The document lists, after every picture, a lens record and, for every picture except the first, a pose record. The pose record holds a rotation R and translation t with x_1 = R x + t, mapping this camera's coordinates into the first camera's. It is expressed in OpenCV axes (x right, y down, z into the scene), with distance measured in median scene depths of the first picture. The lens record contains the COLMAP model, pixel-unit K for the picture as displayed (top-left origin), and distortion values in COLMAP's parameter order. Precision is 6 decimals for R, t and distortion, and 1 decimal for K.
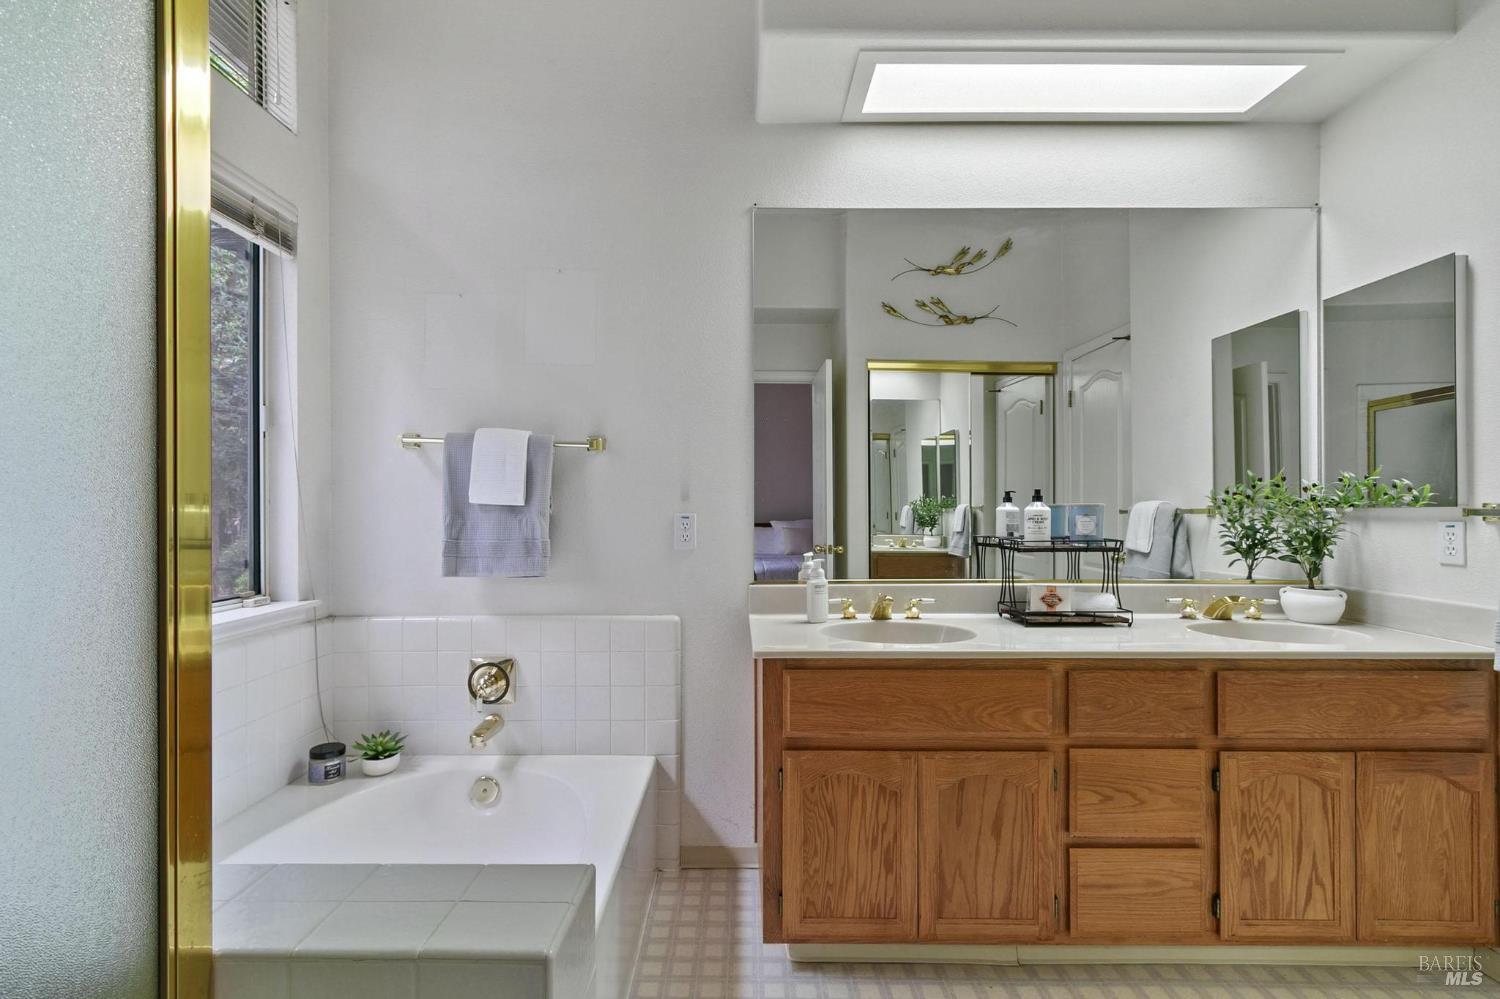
lens RADIAL K [[686.1, 0, 742.2], [0, 686.1, 503.4], [0, 0, 1]] dist [0.008817, -0.002110]
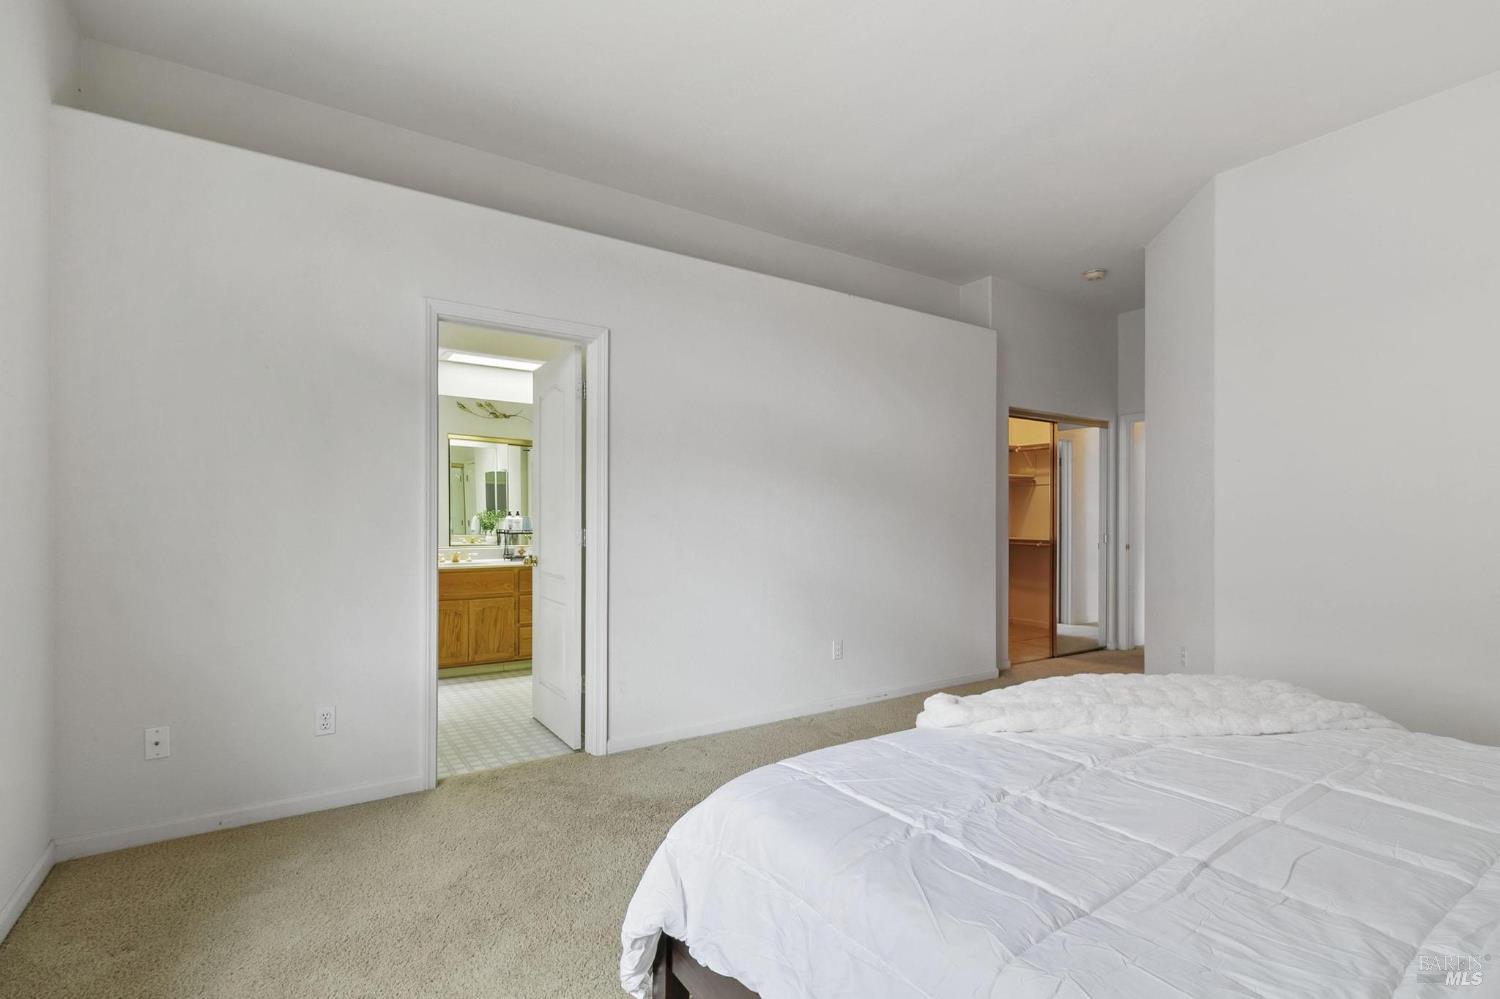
lens RADIAL K [[686.1, 0, 745.4], [0, 686.1, 513.0], [0, 0, 1]] dist [0.008817, -0.002110]
pose [[0.828511, -0.000868, 0.559972, -0.324337], [-0.000232, 0.999998, 0.001892, -0.018828], [-0.559972, -0.001698, 0.828510, -1.661726]]
